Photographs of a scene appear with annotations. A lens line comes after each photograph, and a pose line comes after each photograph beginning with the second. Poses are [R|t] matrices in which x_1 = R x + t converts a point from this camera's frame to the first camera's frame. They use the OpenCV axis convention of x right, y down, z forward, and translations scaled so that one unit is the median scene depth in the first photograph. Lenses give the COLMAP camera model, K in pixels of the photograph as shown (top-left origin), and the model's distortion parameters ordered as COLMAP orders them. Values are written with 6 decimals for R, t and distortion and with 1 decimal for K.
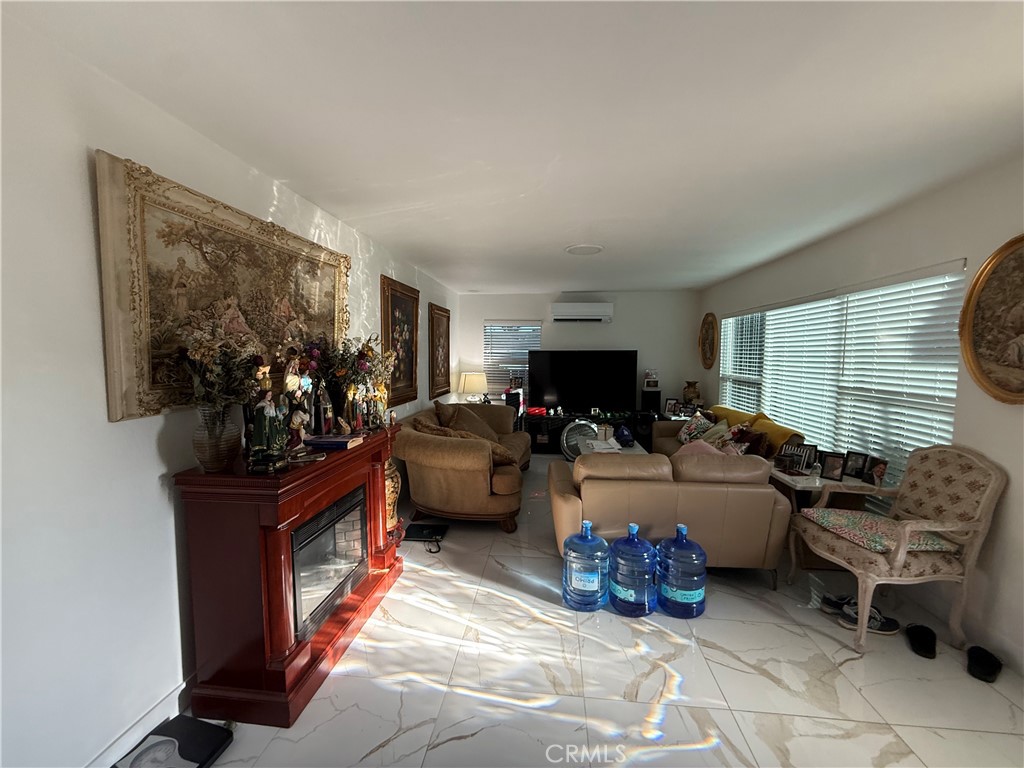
lens RADIAL K [[406.1, 0, 513.9], [0, 406.1, 379.5], [0, 0, 1]] dist [-0.001206, -0.000072]
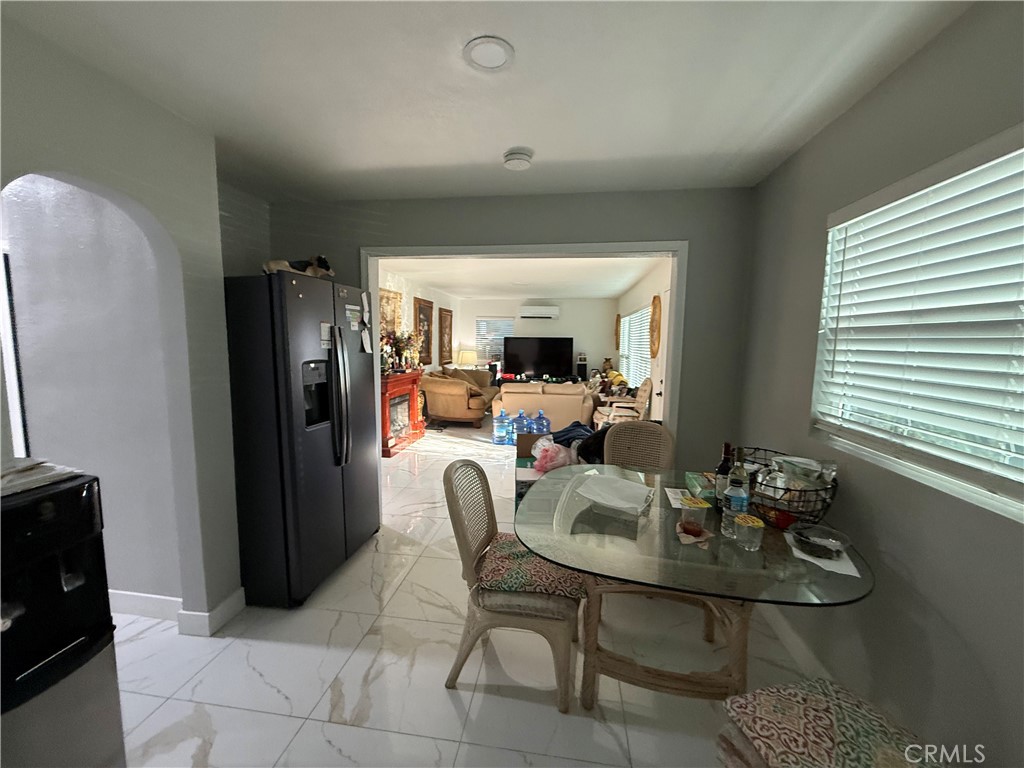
lens RADIAL K [[406.1, 0, 511.3], [0, 406.1, 385.0], [0, 0, 1]] dist [-0.001206, -0.000072]
pose [[0.999033, 0.013859, -0.041716, 0.191209], [-0.011964, 0.998900, 0.045345, 0.058401], [0.042299, -0.044802, 0.998100, -0.794310]]
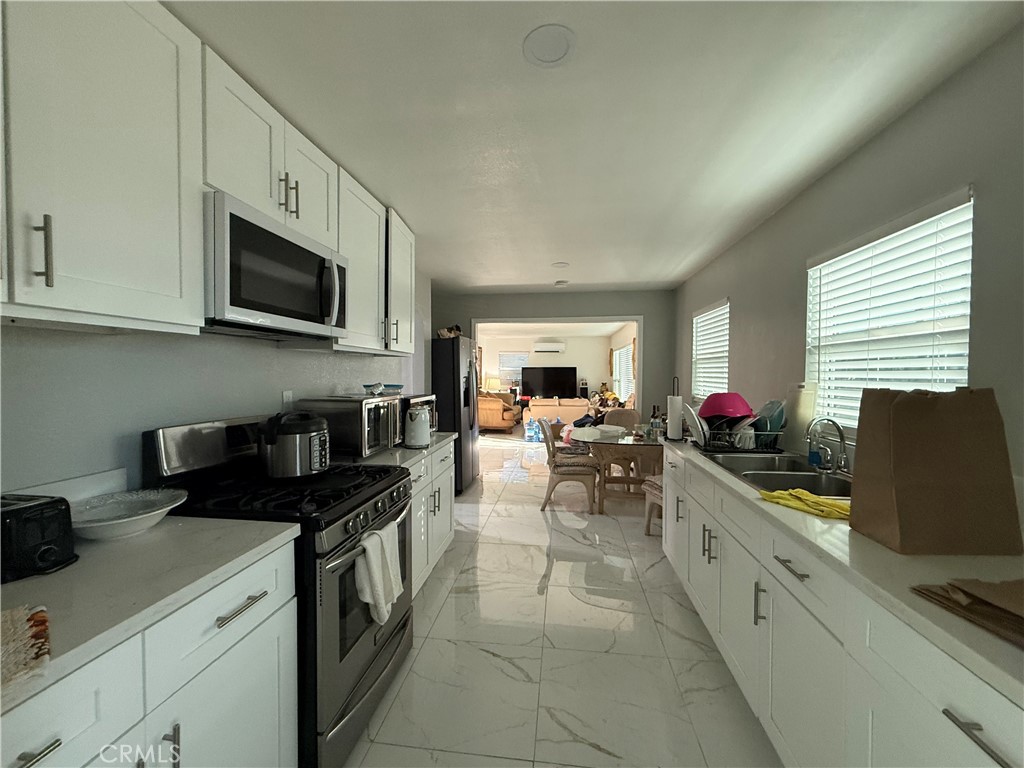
lens RADIAL K [[406.1, 0, 511.4], [0, 406.1, 380.4], [0, 0, 1]] dist [-0.001206, -0.000072]
pose [[0.999435, -0.002051, -0.033537, 0.075244], [0.000551, 0.999001, -0.044683, 0.115024], [0.033595, 0.044639, 0.998438, -1.388302]]
